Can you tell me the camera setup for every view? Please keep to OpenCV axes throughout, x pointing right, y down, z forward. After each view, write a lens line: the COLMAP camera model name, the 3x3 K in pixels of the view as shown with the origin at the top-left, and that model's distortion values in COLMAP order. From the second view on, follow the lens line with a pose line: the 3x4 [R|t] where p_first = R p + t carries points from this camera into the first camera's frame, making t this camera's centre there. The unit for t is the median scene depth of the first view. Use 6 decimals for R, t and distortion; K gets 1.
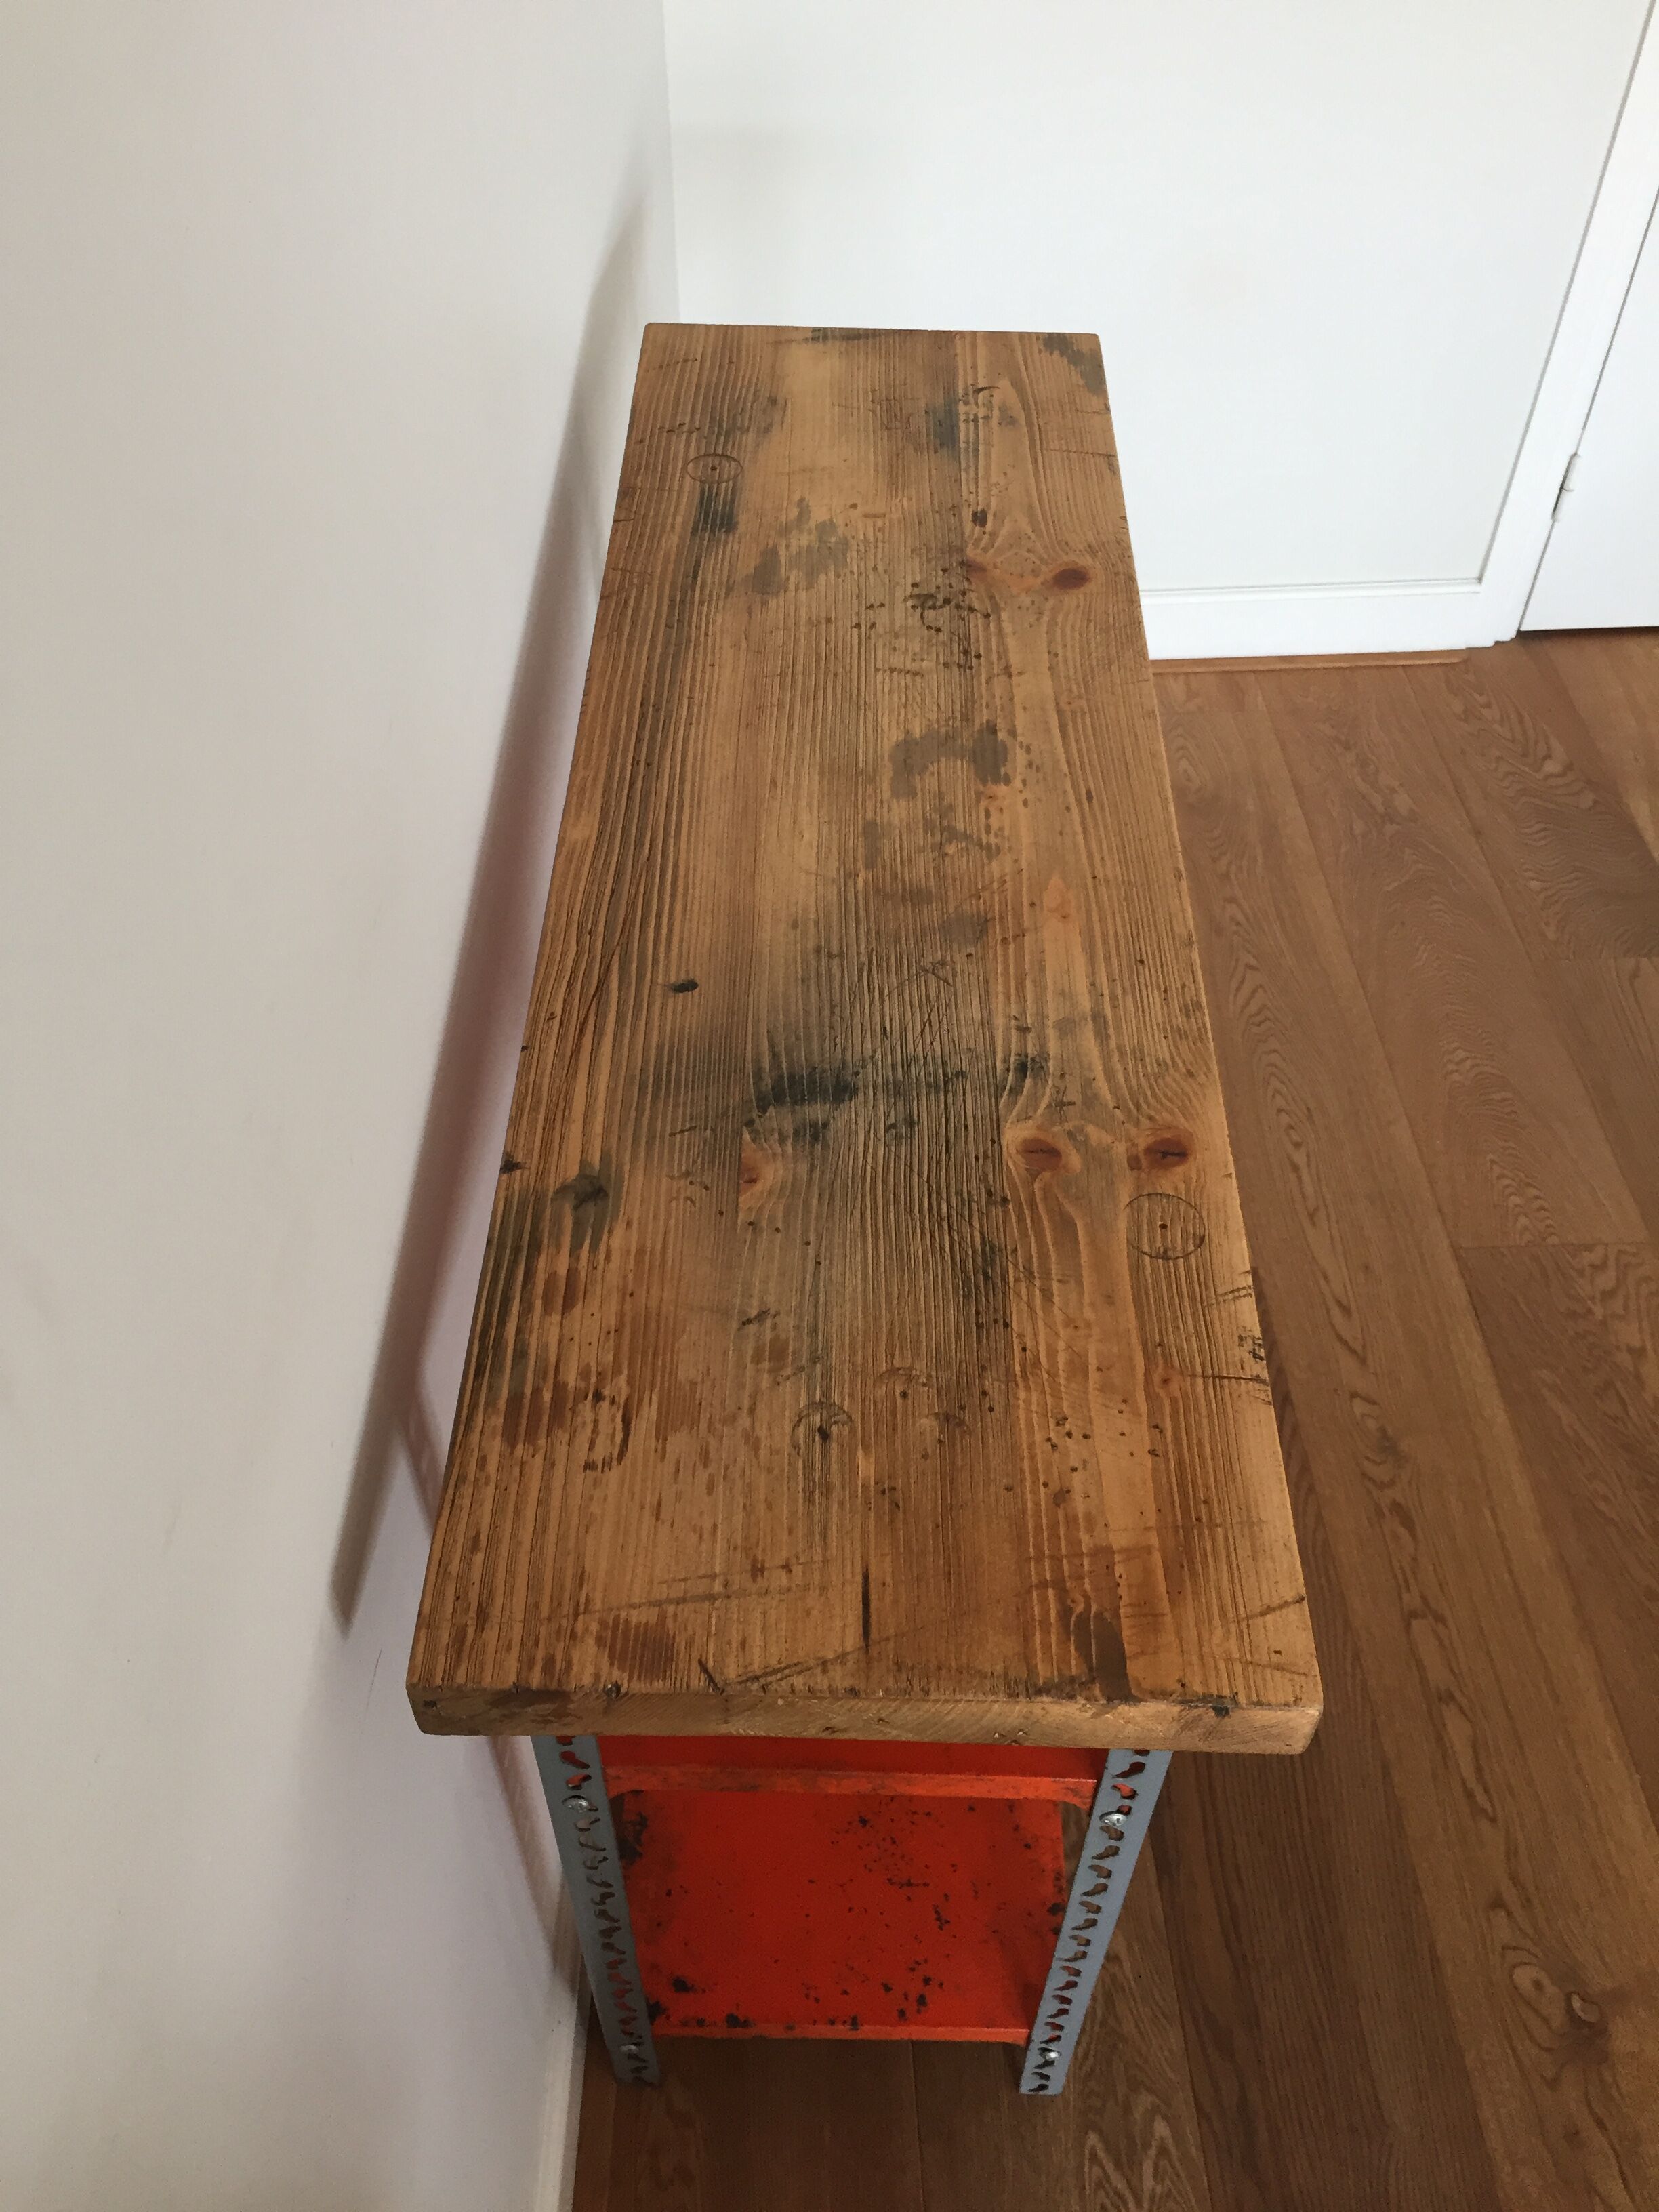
lens RADIAL K [[1912.8, 0, 853.3], [0, 1912.8, 1096.5], [0, 0, 1]] dist [0.078779, -0.112444]
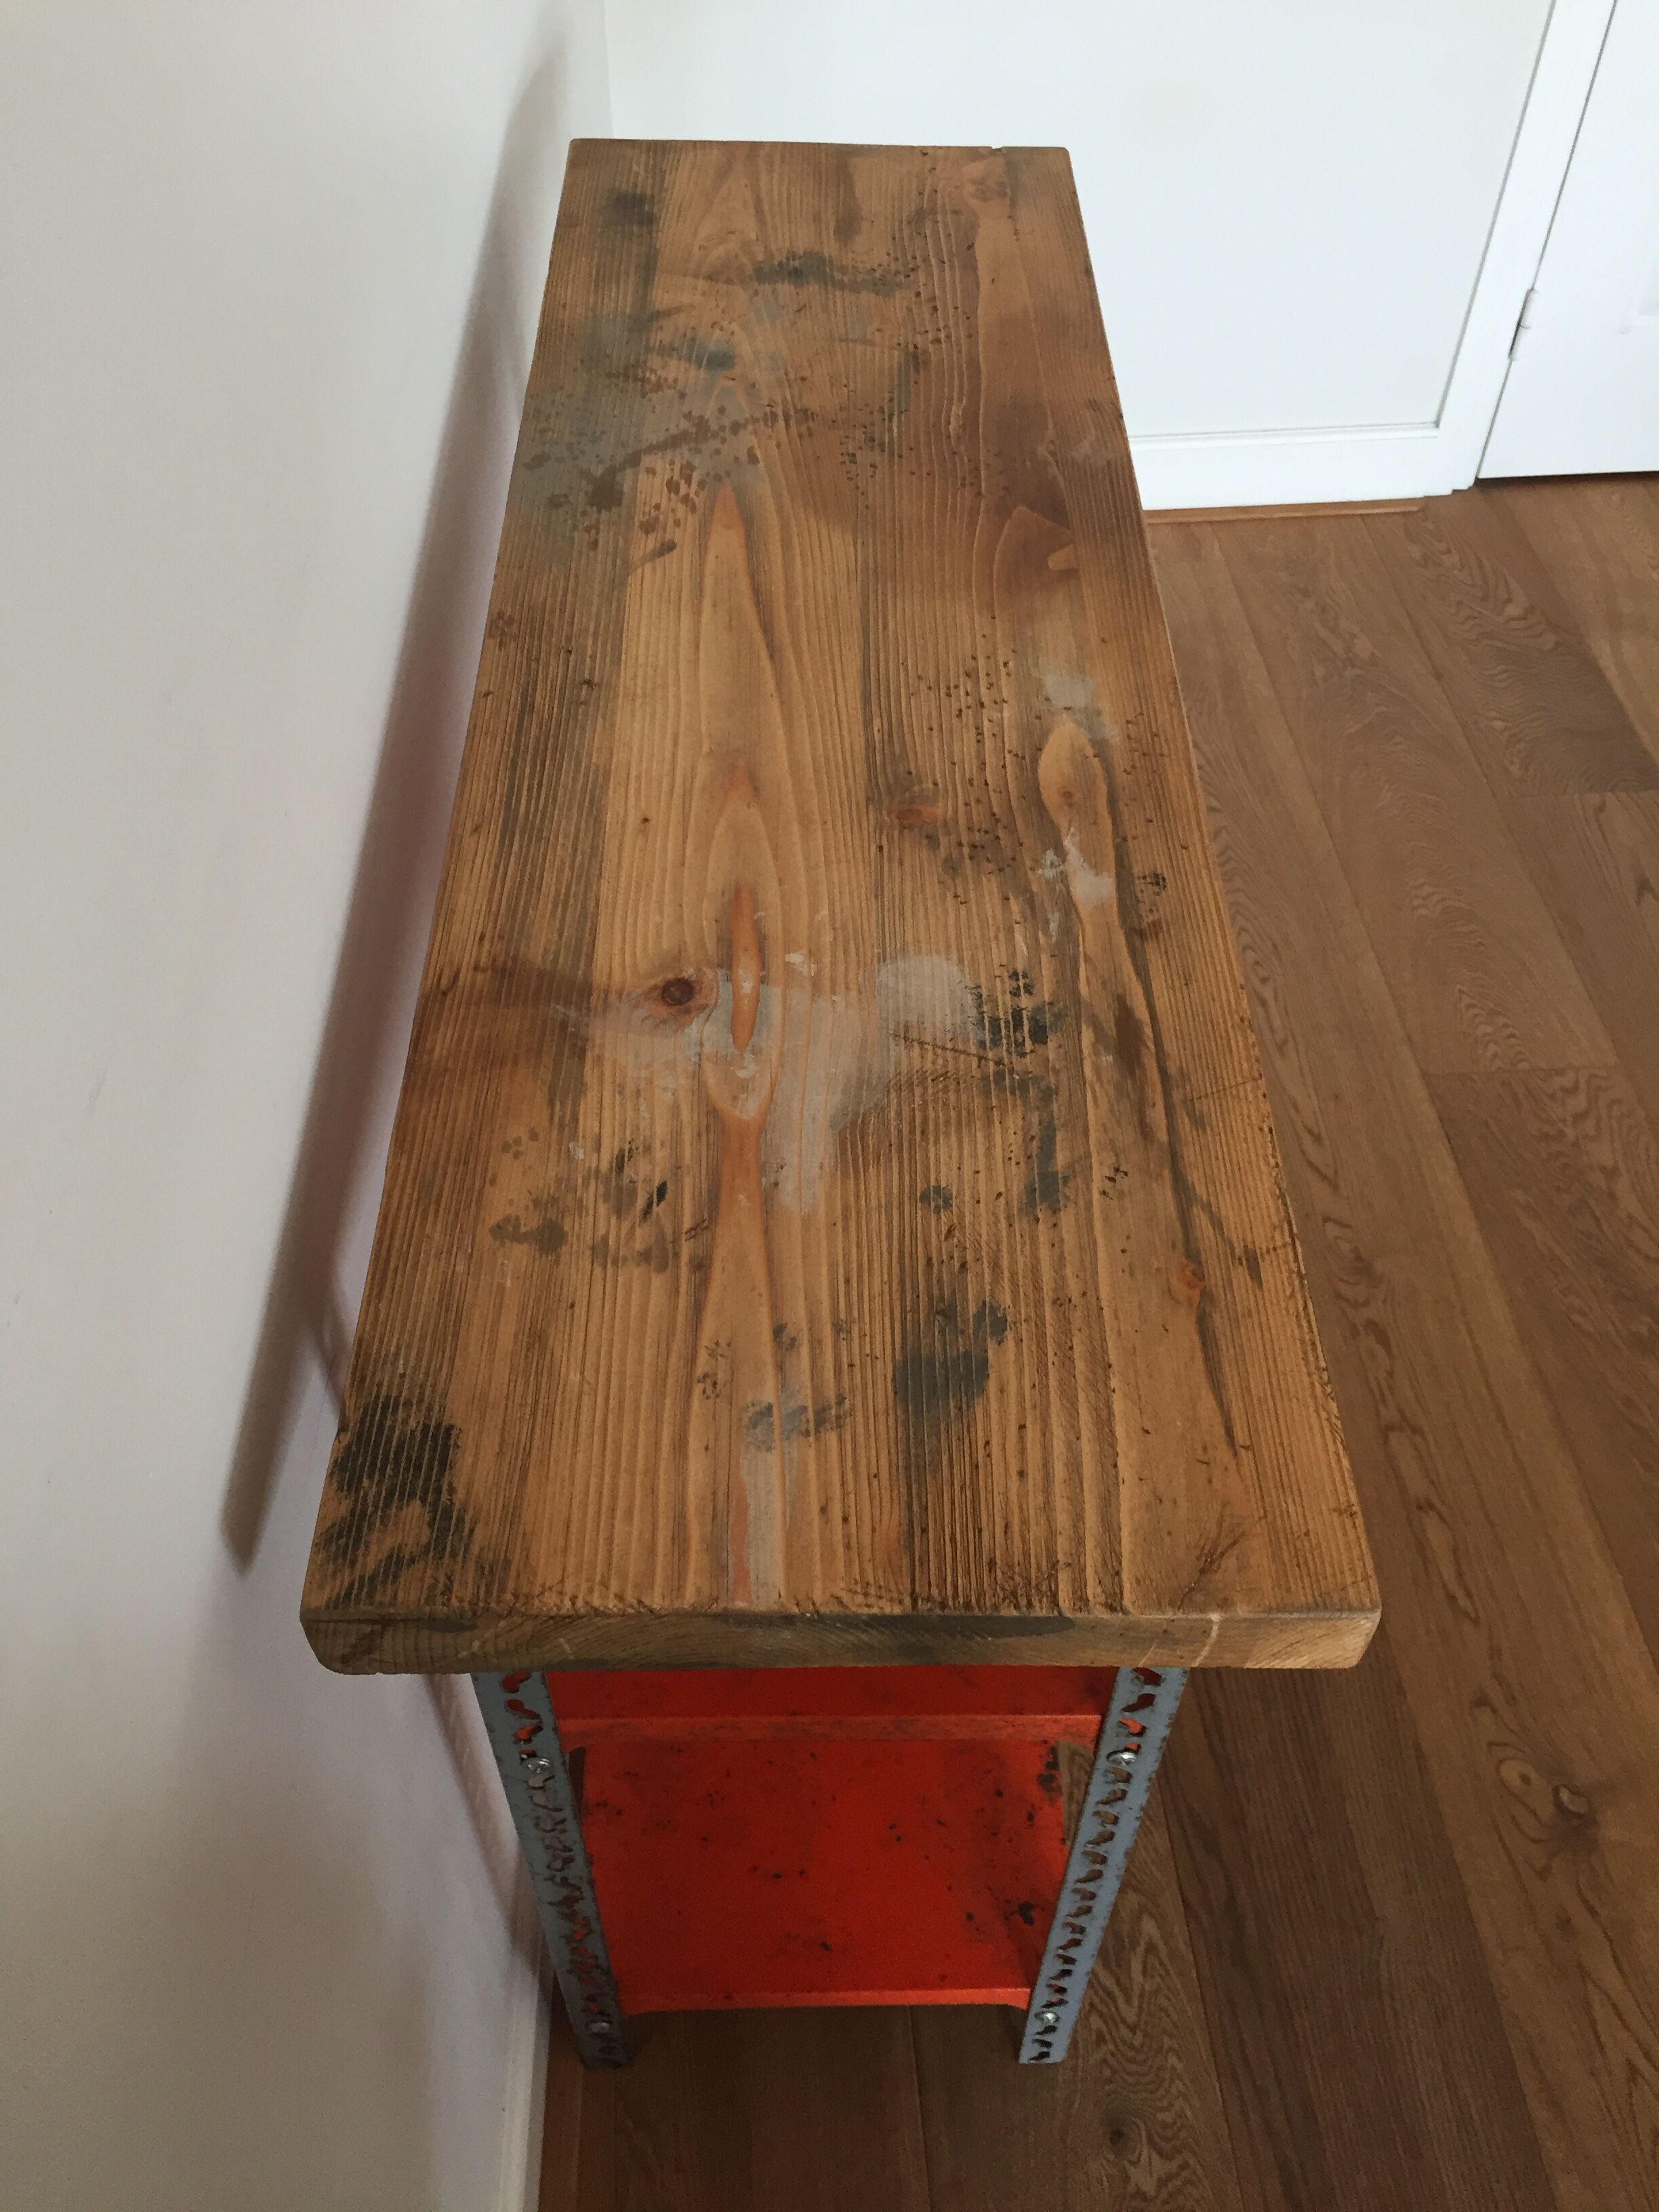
lens RADIAL K [[1912.8, 0, 852.6], [0, 1912.8, 1100.5], [0, 0, 1]] dist [0.078779, -0.112444]
pose [[0.999489, -0.021925, 0.023250, -0.005174], [0.021361, 0.999478, 0.024240, 0.082504], [-0.023770, -0.023731, 0.999436, 0.029533]]
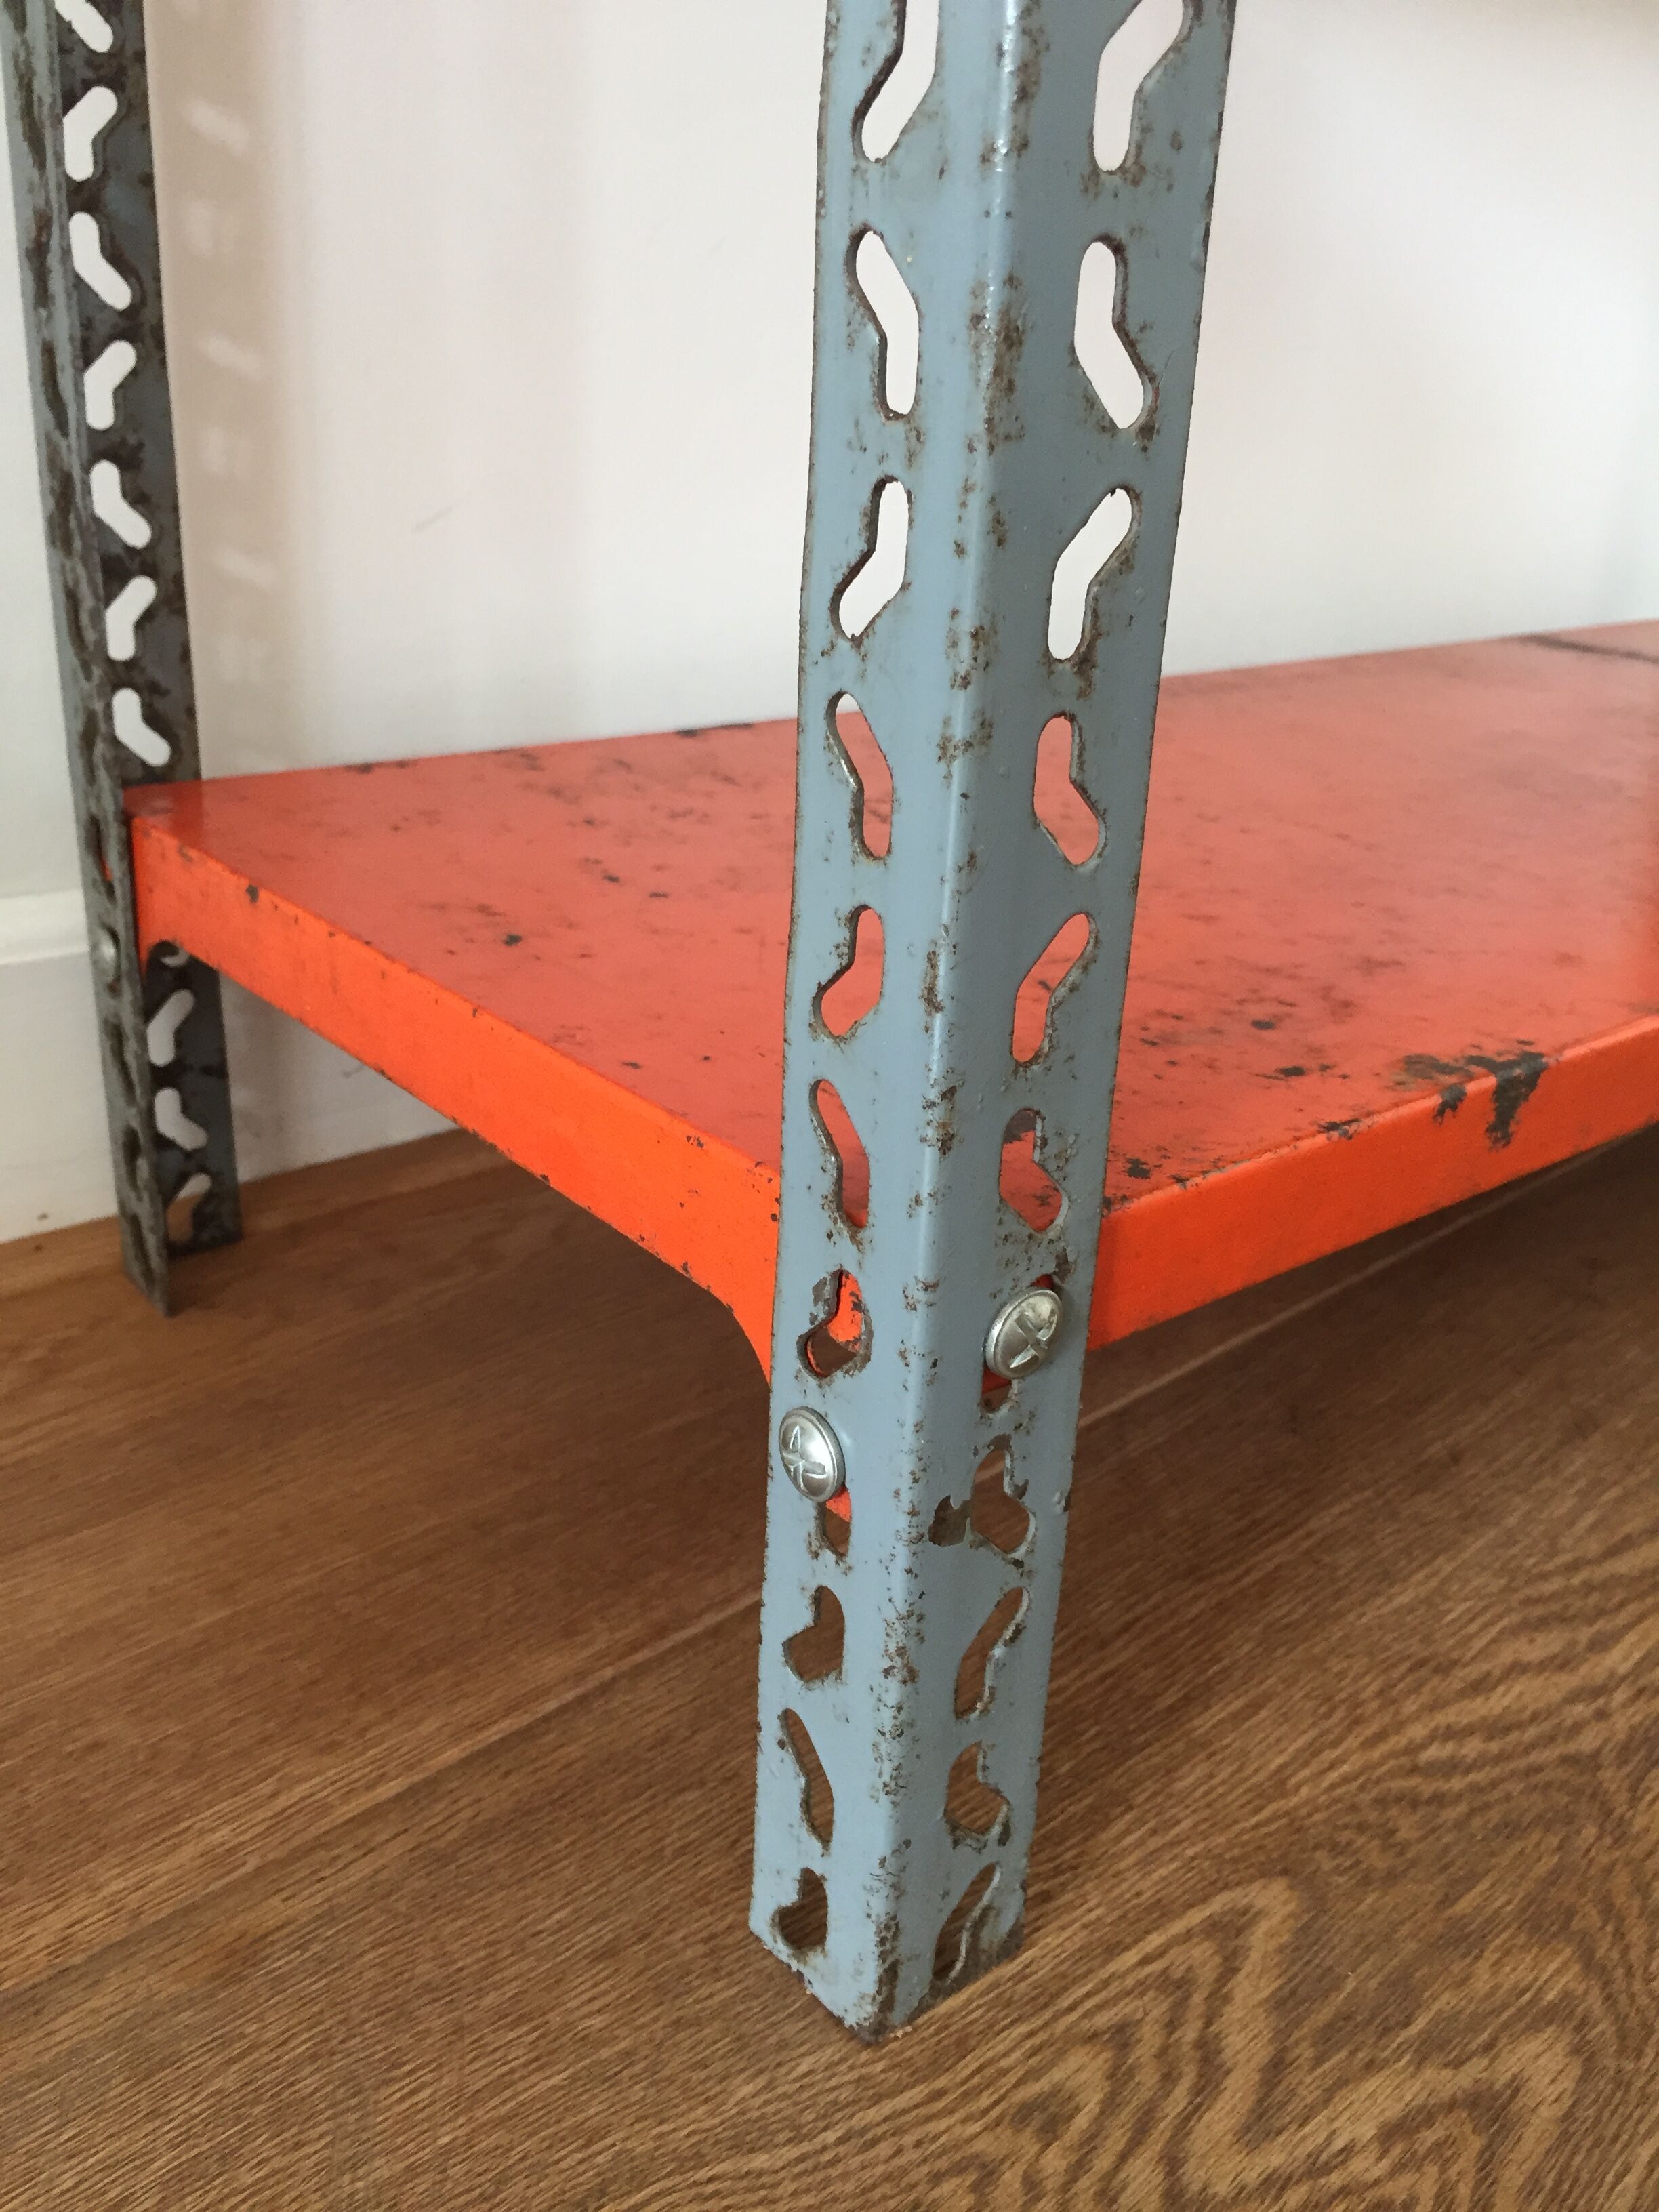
lens RADIAL K [[1912.8, 0, 844.2], [0, 1912.8, 1125.5], [0, 0, 1]] dist [0.078779, -0.112444]
pose [[0.643013, 0.307465, -0.701427, 0.224025], [-0.587181, 0.785918, -0.193781, 0.520169], [0.491684, 0.536468, 0.685893, 0.720152]]
